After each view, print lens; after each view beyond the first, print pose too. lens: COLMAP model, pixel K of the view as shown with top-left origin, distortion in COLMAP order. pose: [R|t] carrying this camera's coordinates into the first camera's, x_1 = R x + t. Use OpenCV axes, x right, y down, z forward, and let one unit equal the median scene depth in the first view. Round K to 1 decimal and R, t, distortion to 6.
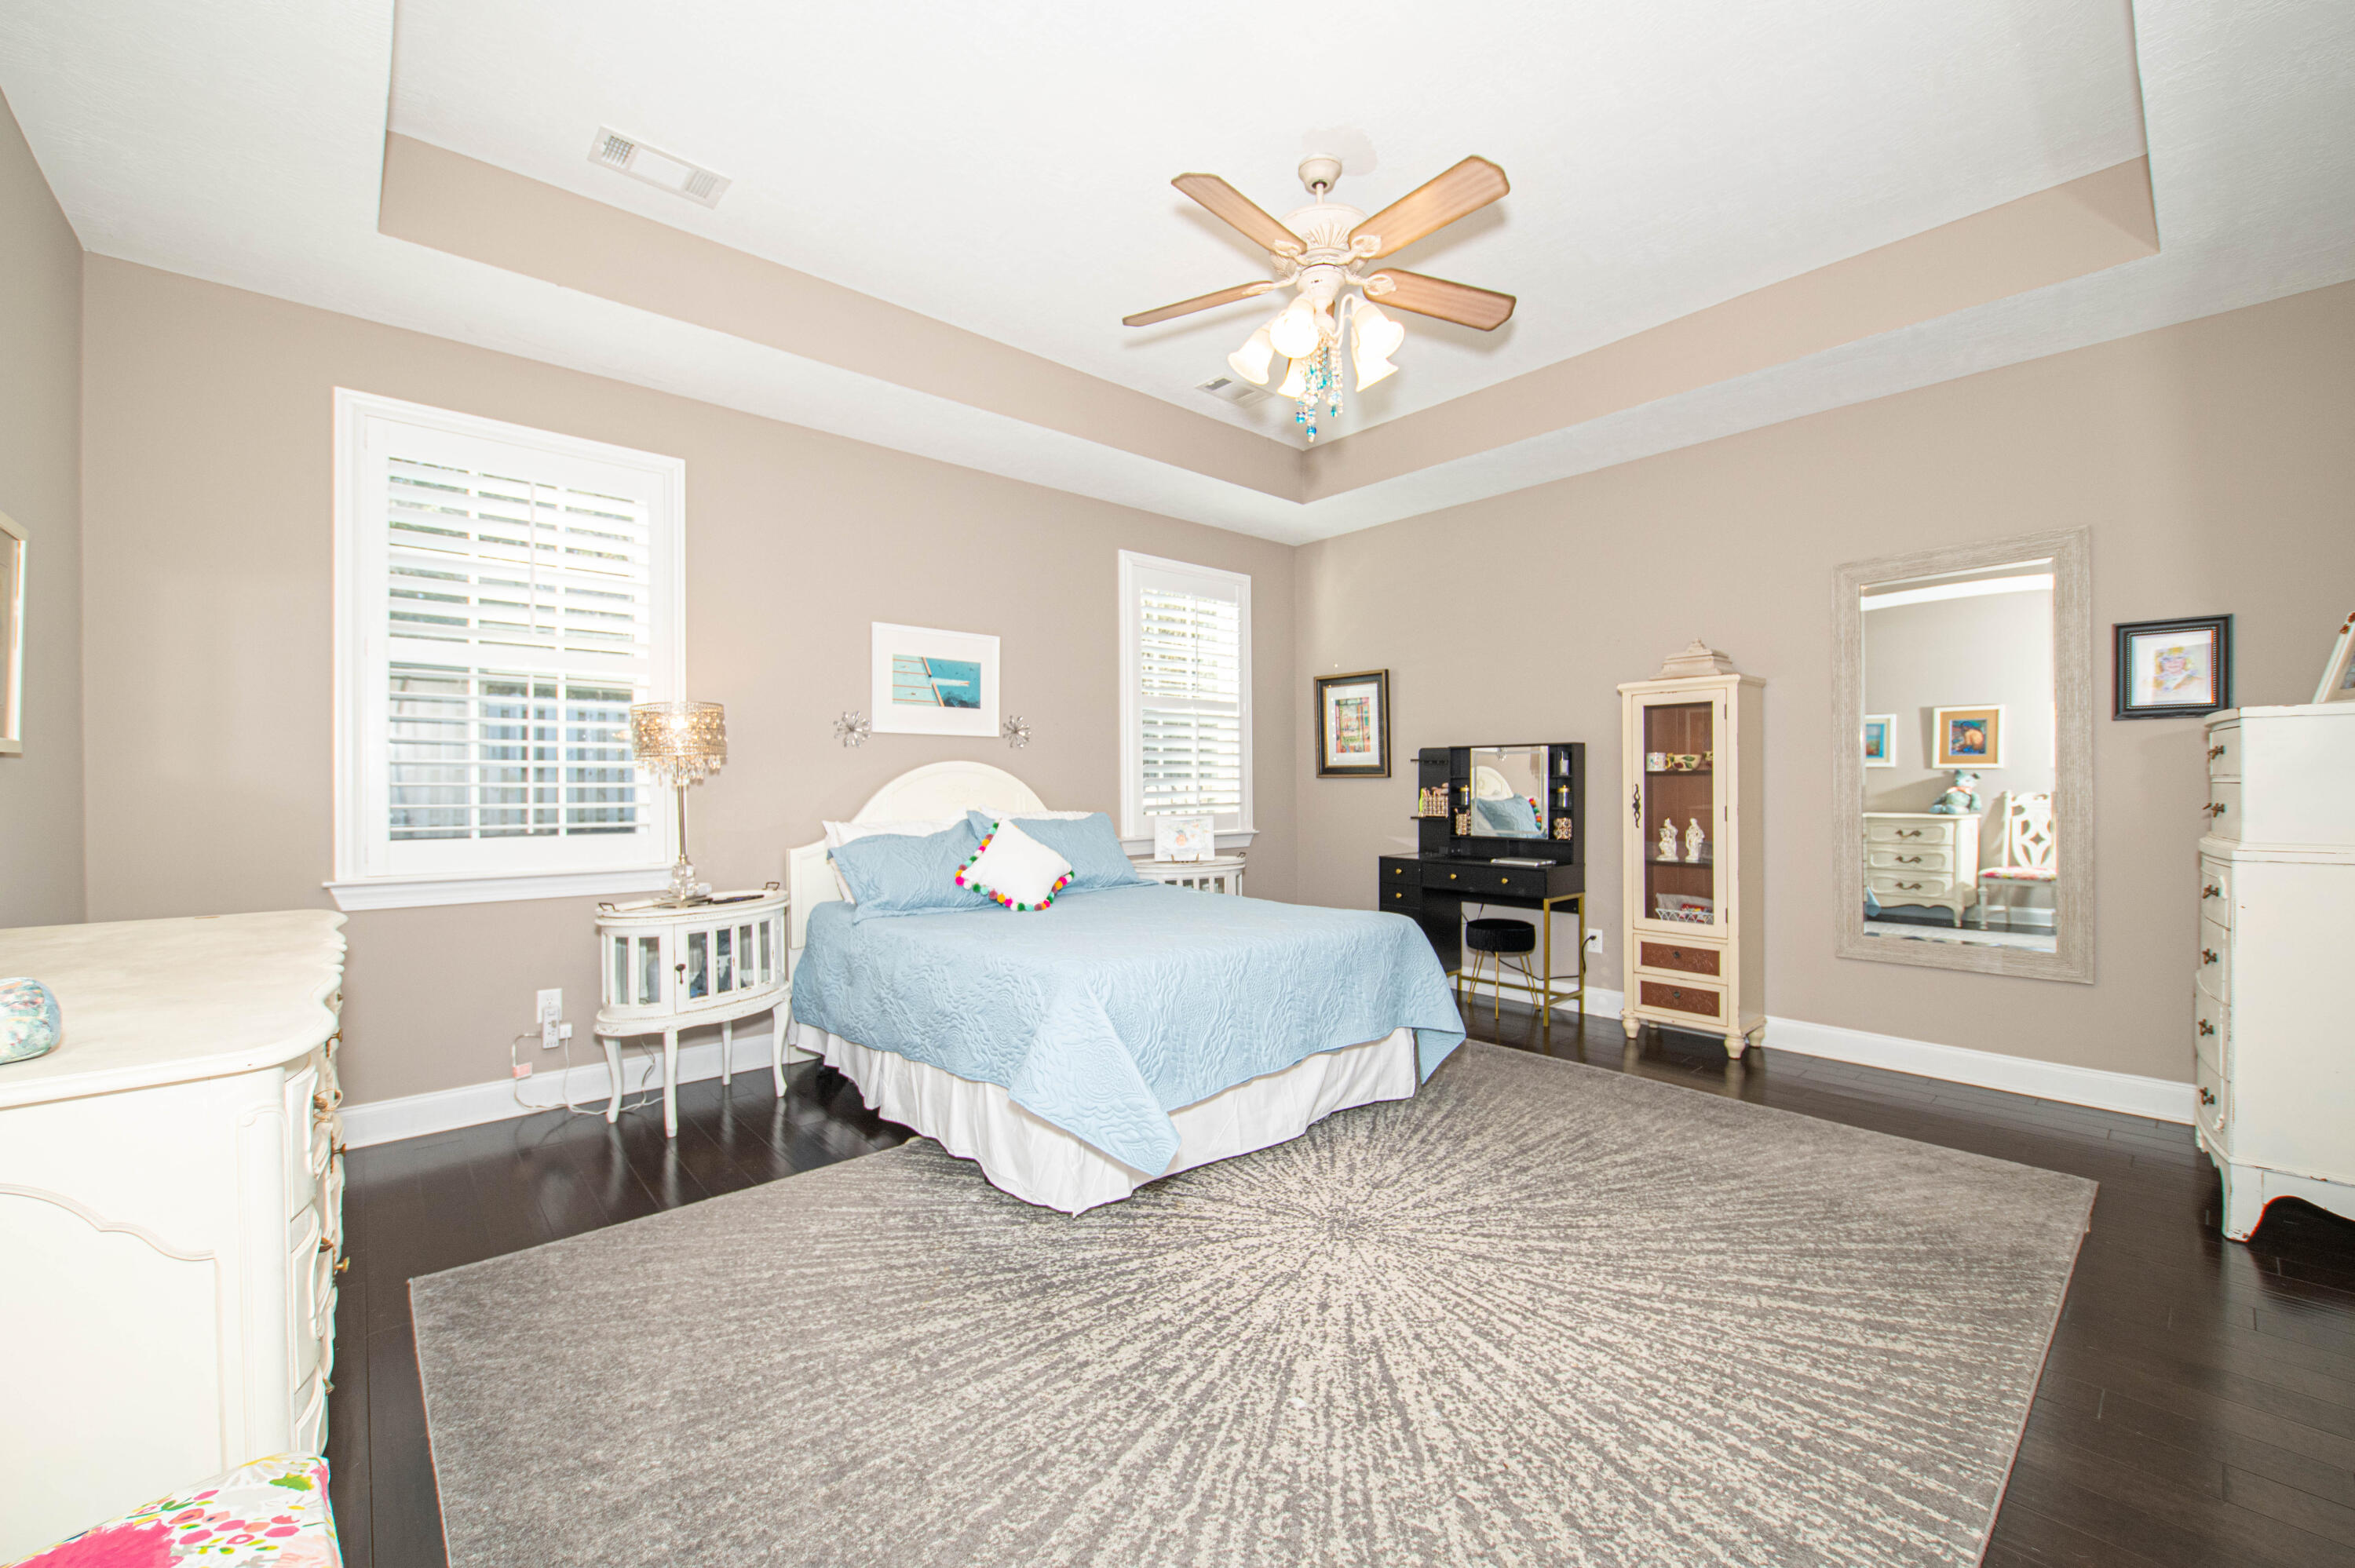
lens RADIAL K [[908.1, 0, 1186.1], [0, 908.1, 785.1], [0, 0, 1]] dist [0.009198, -0.007791]
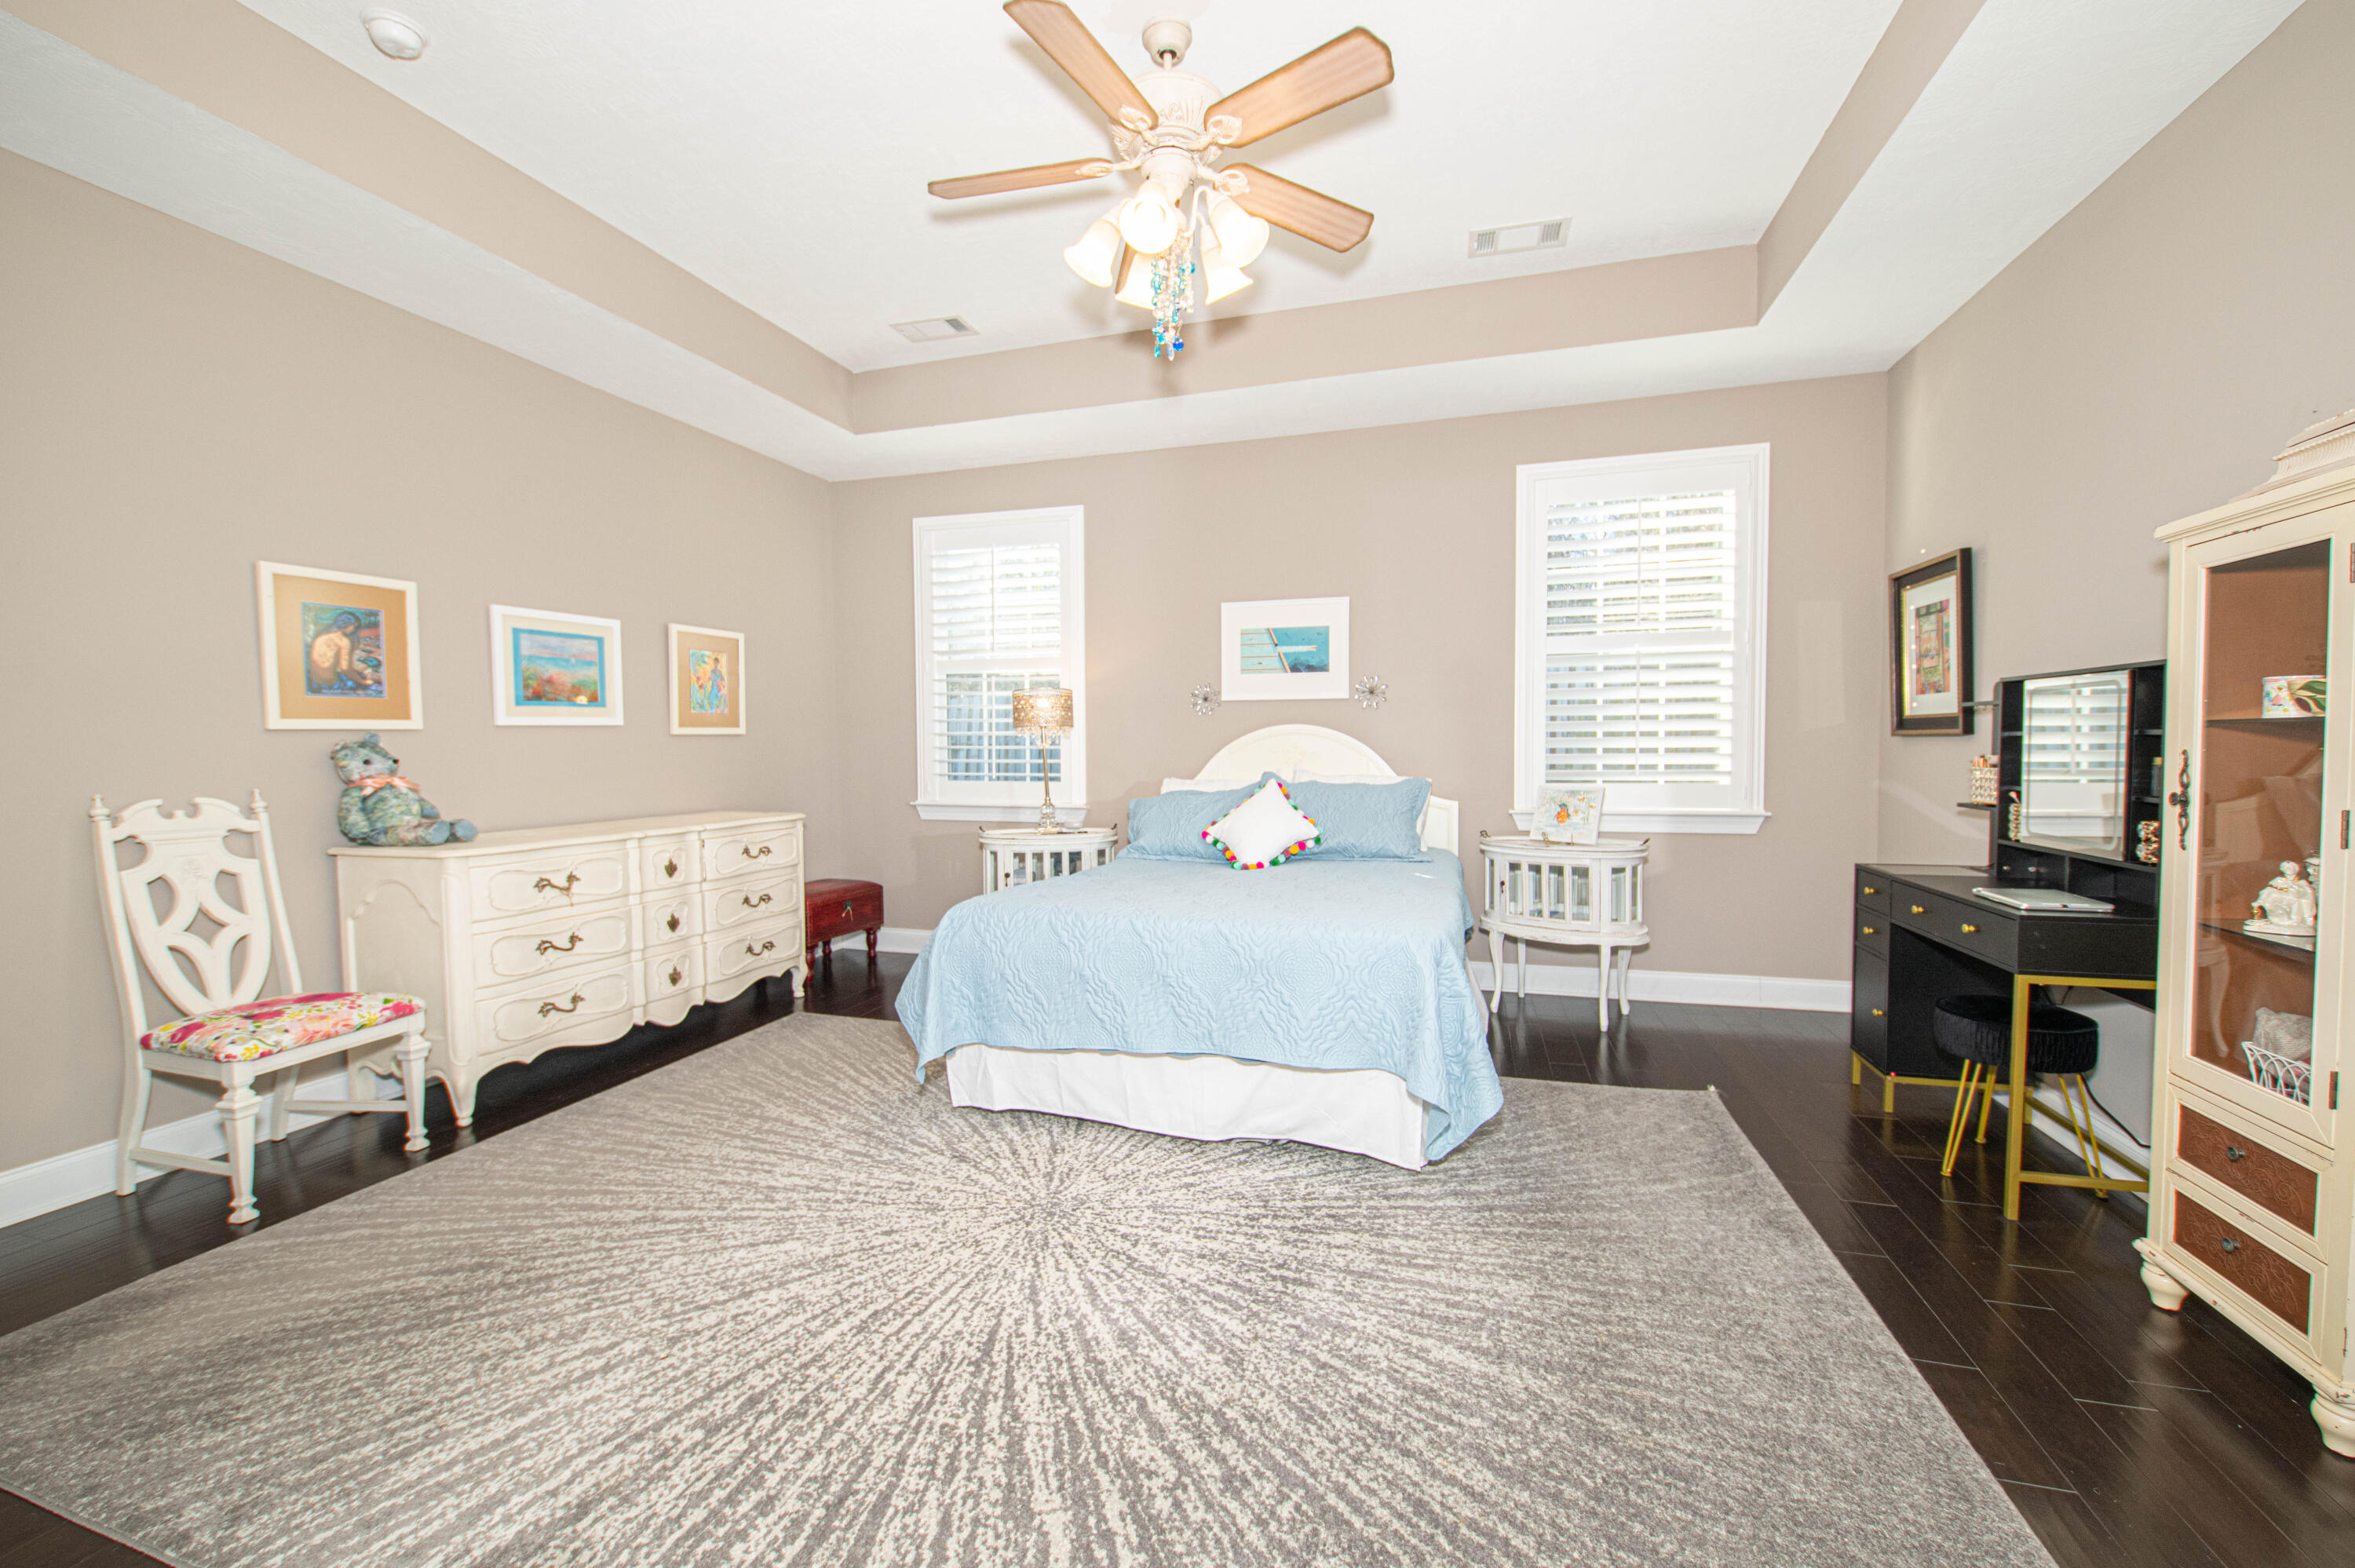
lens RADIAL K [[908.1, 0, 1186.1], [0, 908.1, 785.1], [0, 0, 1]] dist [0.009198, -0.007791]
pose [[0.535757, 0.038495, -0.843494, 0.676971], [0.002561, 0.998882, 0.047214, -0.007342], [0.844368, -0.027455, 0.535059, 0.399254]]
